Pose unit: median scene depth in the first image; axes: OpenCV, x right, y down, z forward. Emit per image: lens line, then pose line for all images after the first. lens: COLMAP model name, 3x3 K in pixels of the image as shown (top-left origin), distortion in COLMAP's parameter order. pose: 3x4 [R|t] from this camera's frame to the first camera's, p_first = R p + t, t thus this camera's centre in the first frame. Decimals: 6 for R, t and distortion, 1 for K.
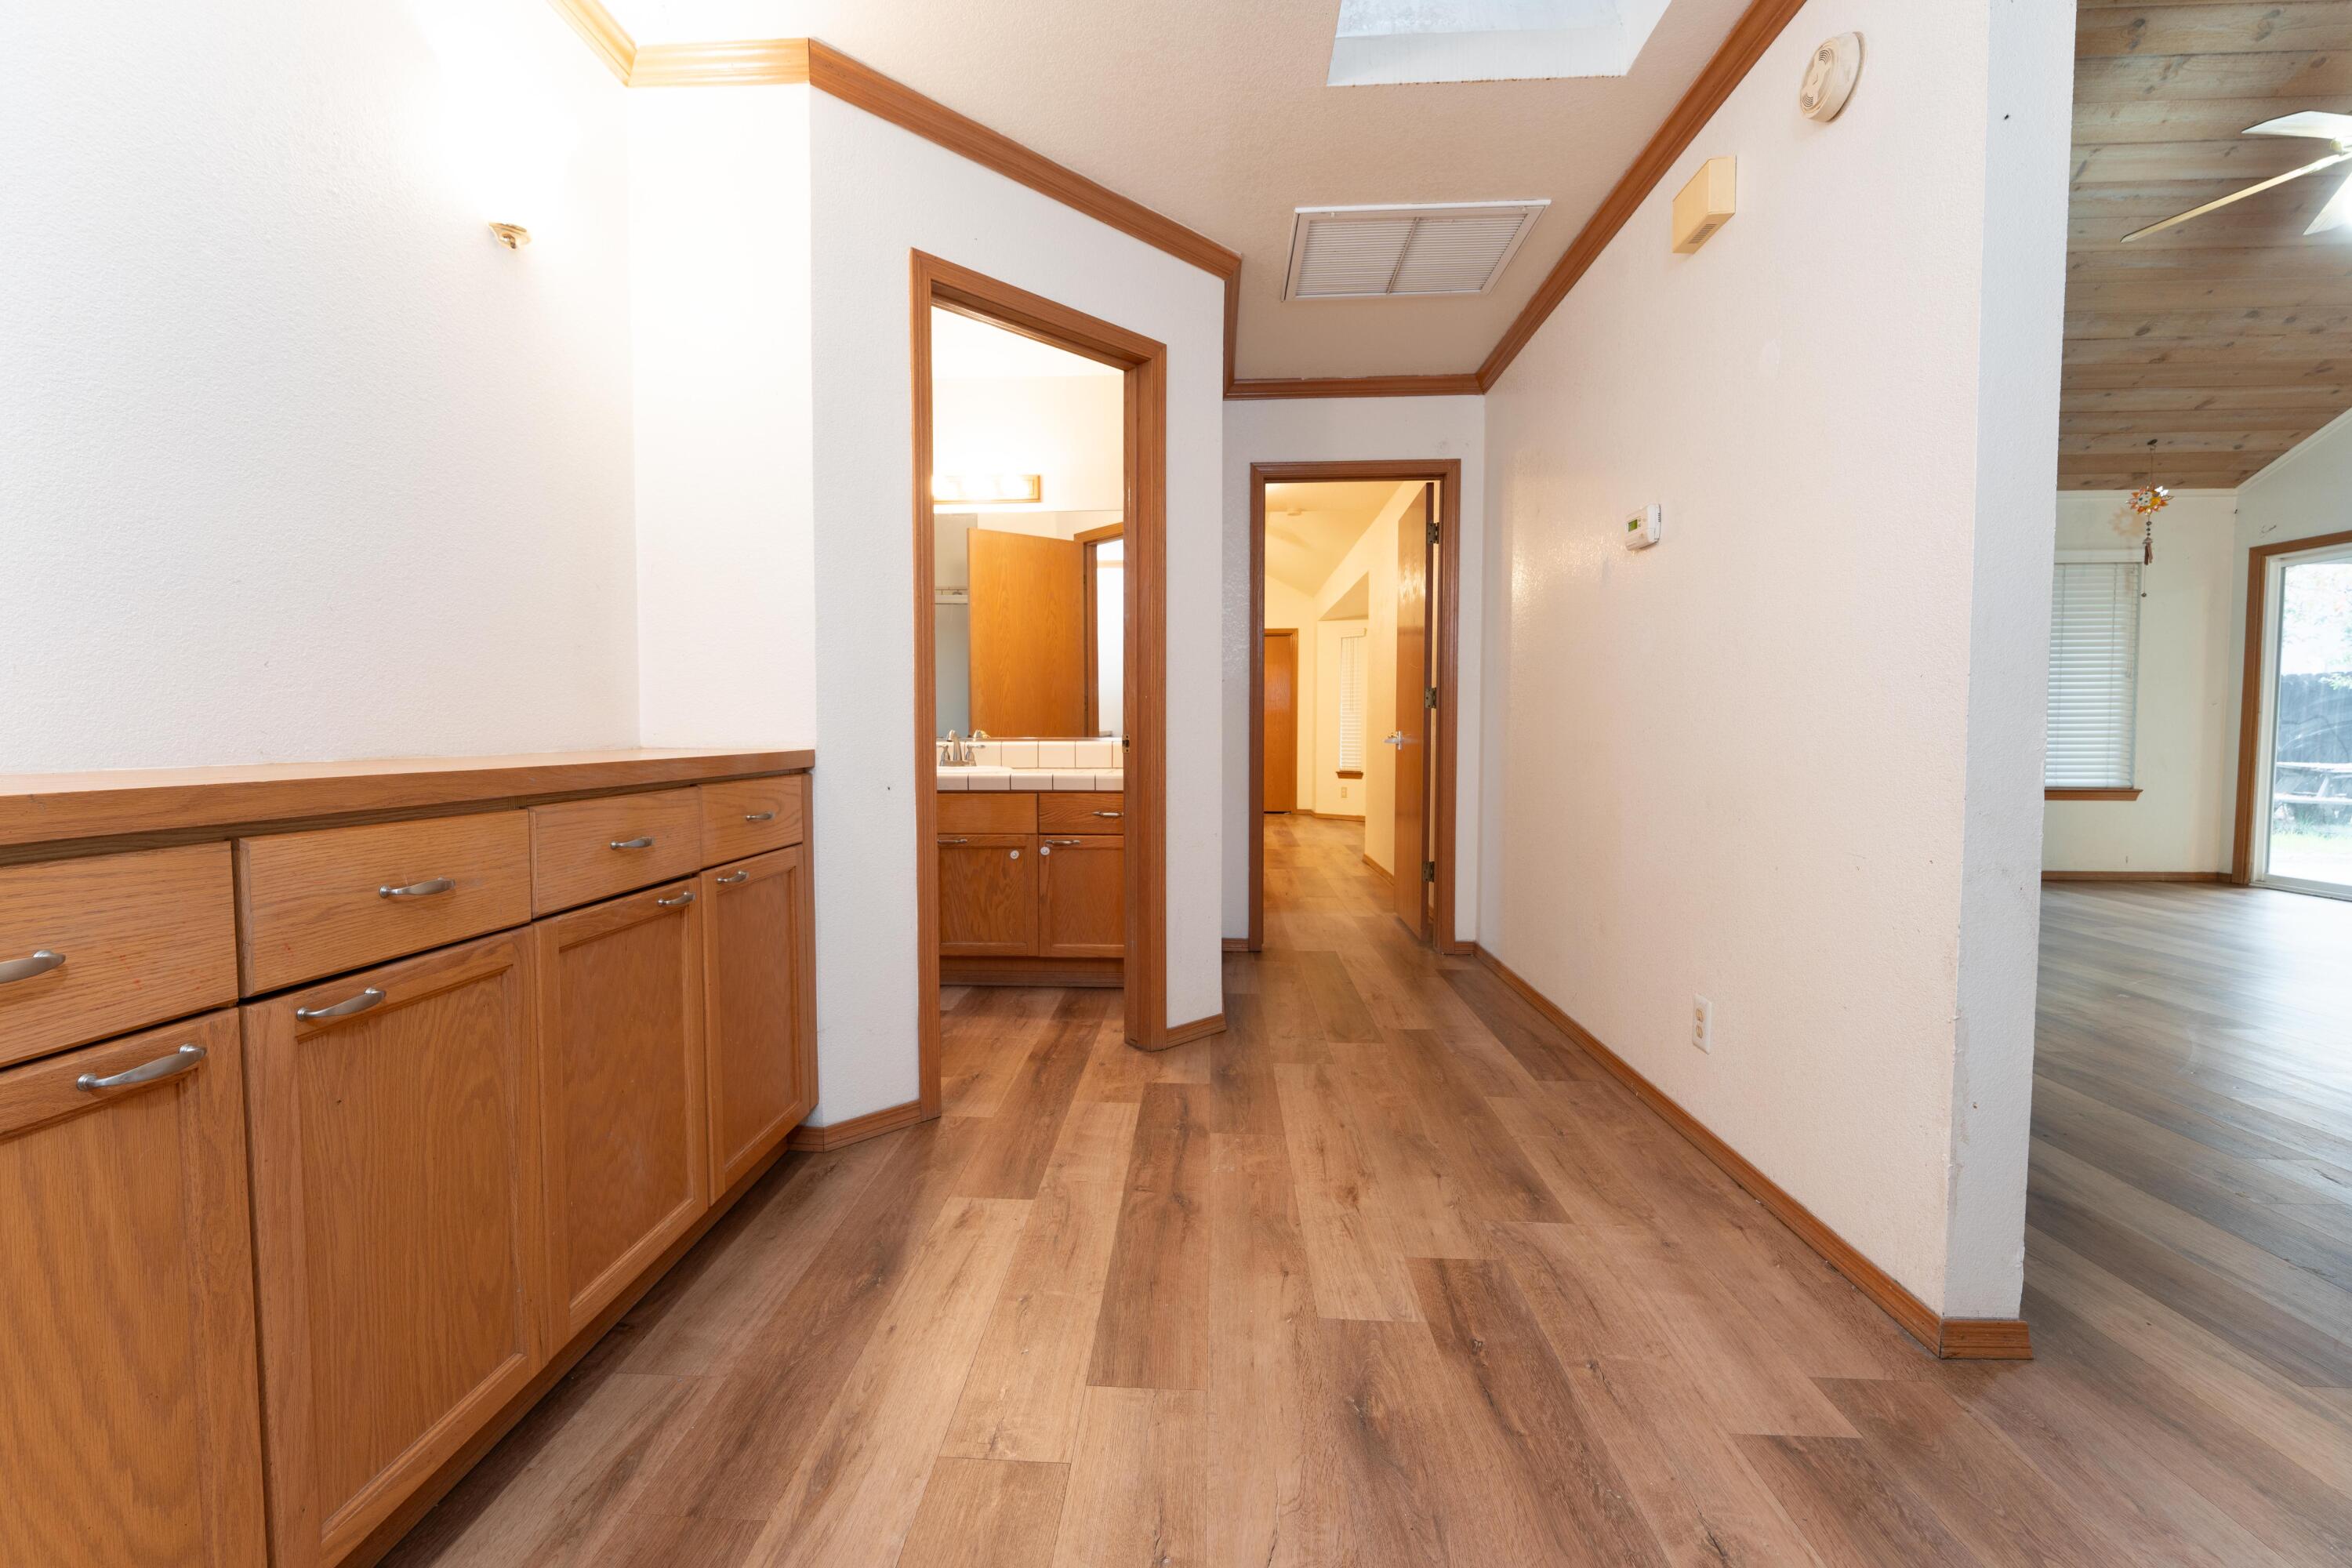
lens RADIAL K [[973.0, 0, 1165.4], [0, 973.0, 774.5], [0, 0, 1]] dist [0.001388, 0.000296]
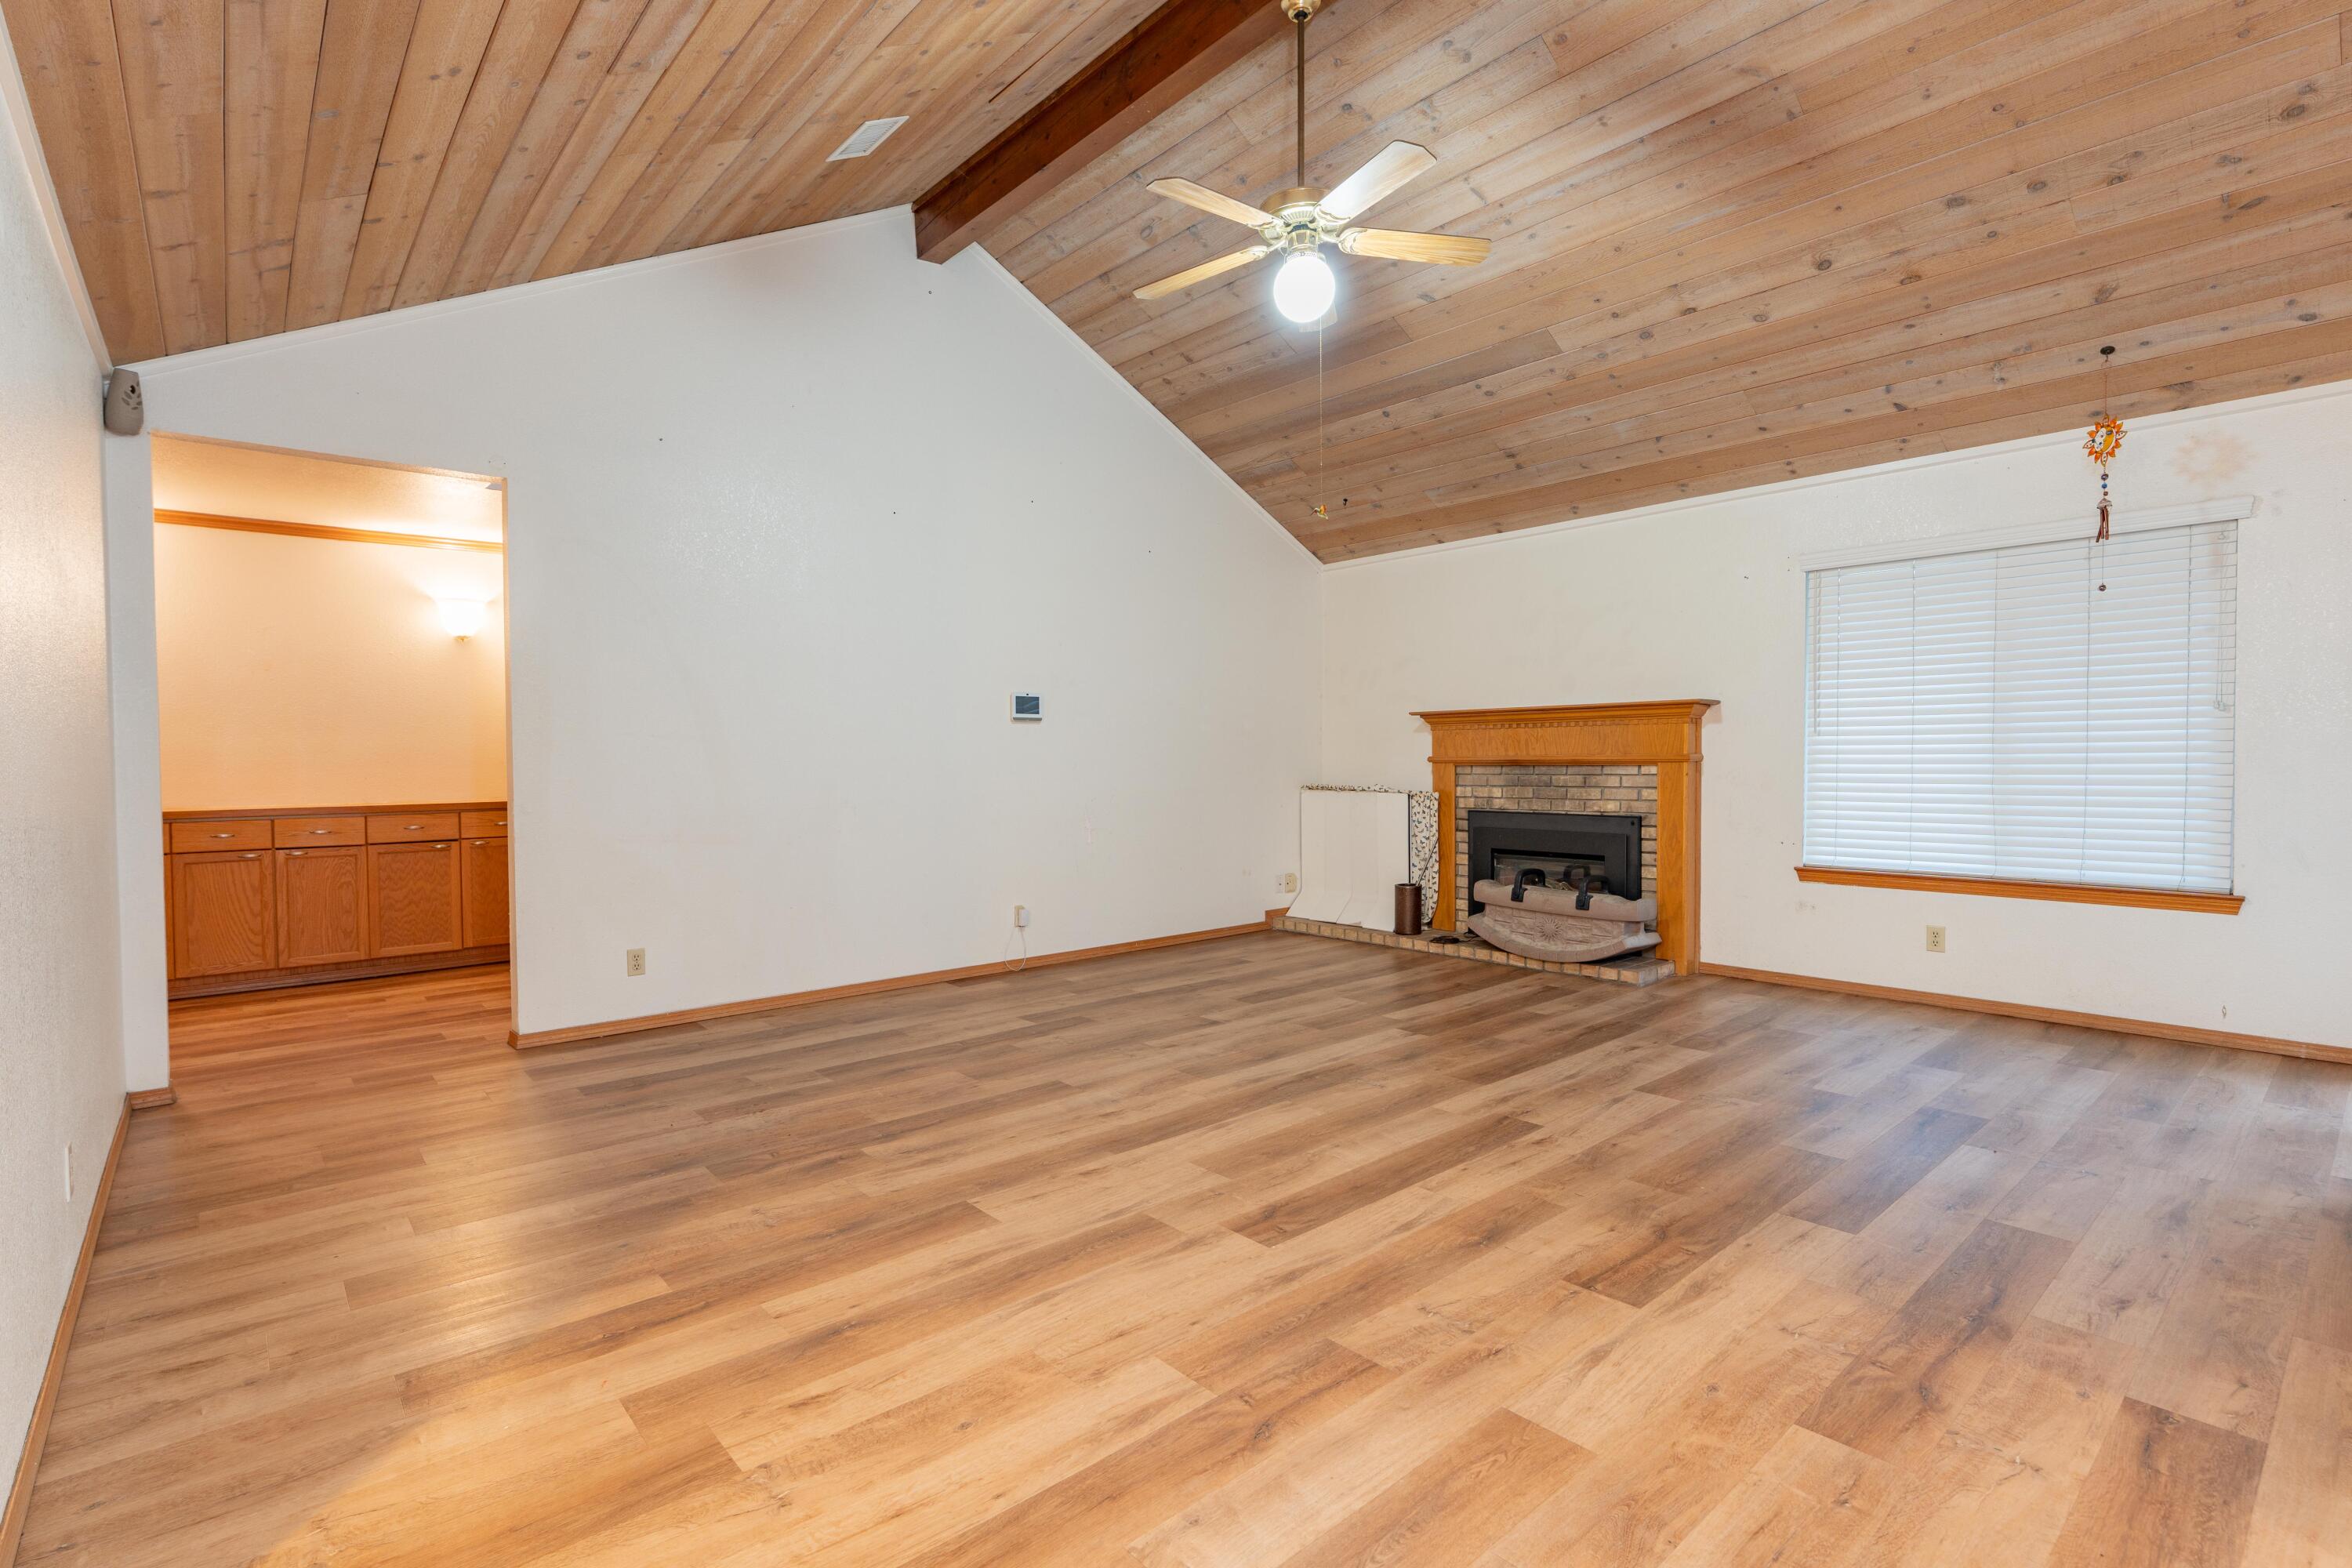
lens RADIAL K [[1095.2, 0, 1176.0], [0, 1095.2, 784.0], [0, 0, 1]] dist [0.000007, -0.000088]
pose [[0.691826, 0.013072, -0.721946, 1.085493], [-0.025926, 0.999641, -0.006744, -0.034097], [0.721599, 0.023383, 0.691916, 0.064006]]
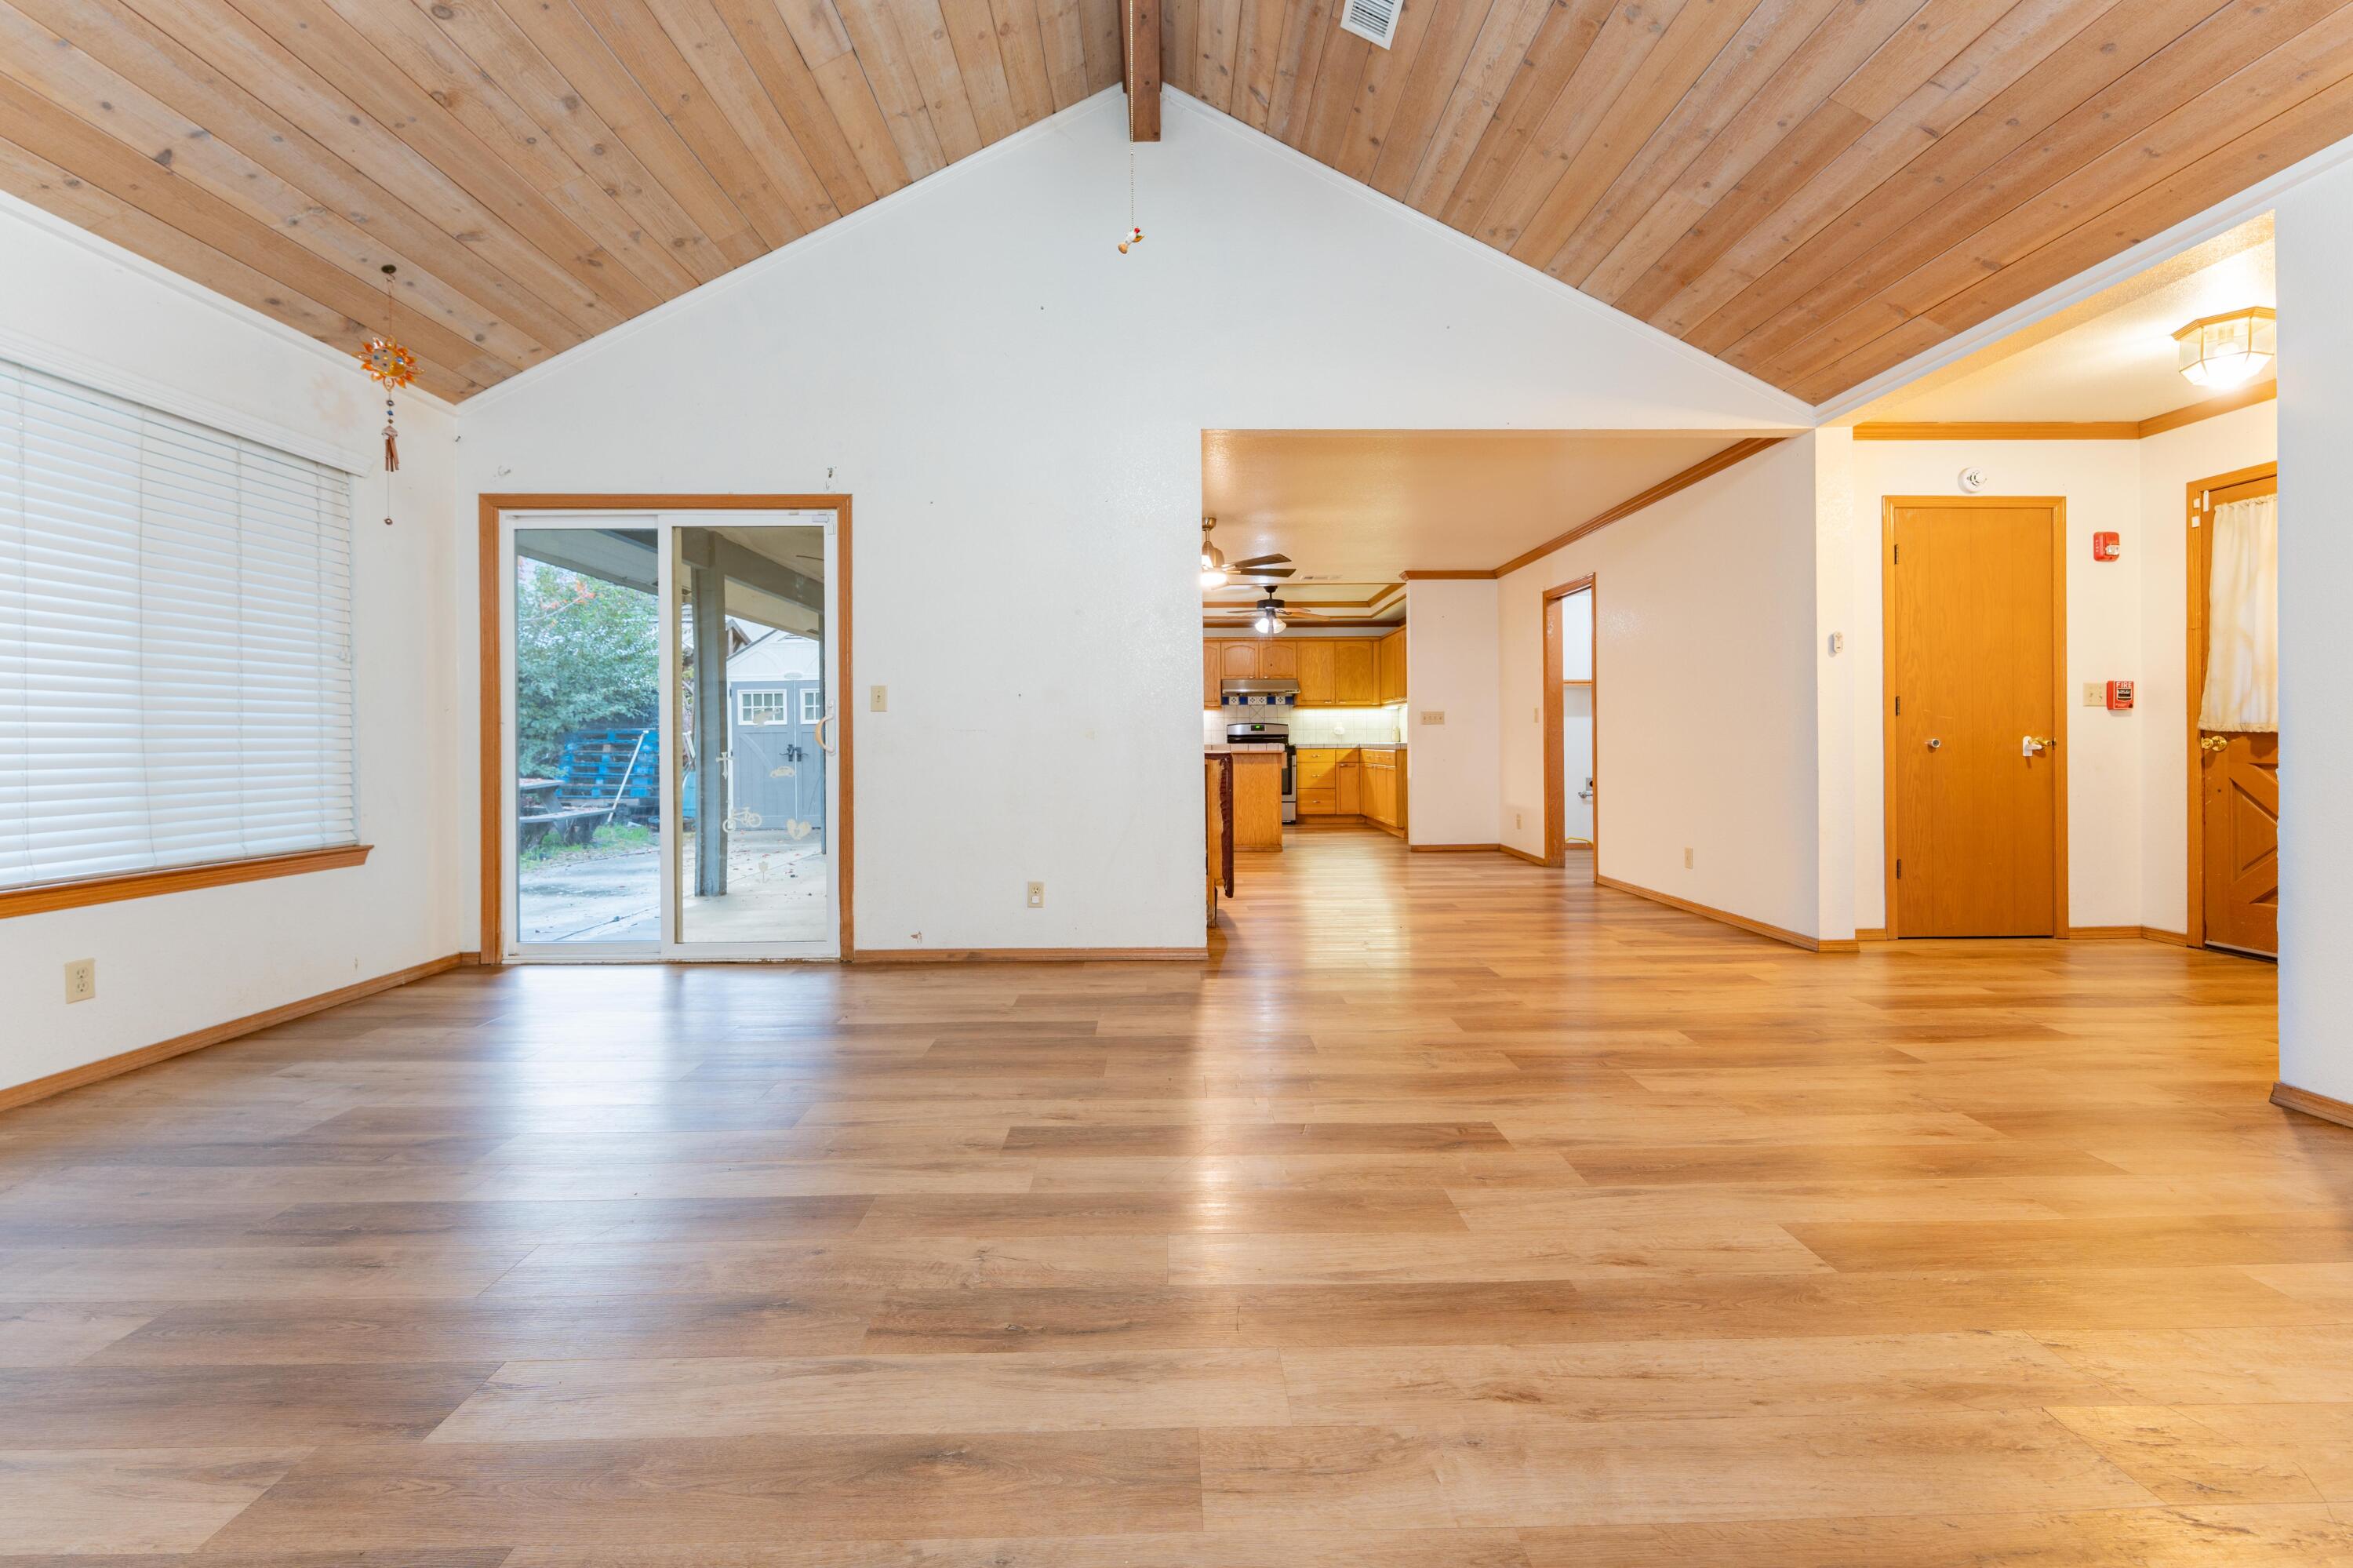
lens RADIAL K [[968.4, 0, 1174.3], [0, 968.4, 742.7], [0, 0, 1]] dist [-0.001644, -0.000106]
pose [[-0.061915, 0.001137, 0.998081, 0.380154], [0.051479, 0.998672, 0.002056, -0.025925], [-0.996753, 0.051507, -0.061891, 0.556823]]
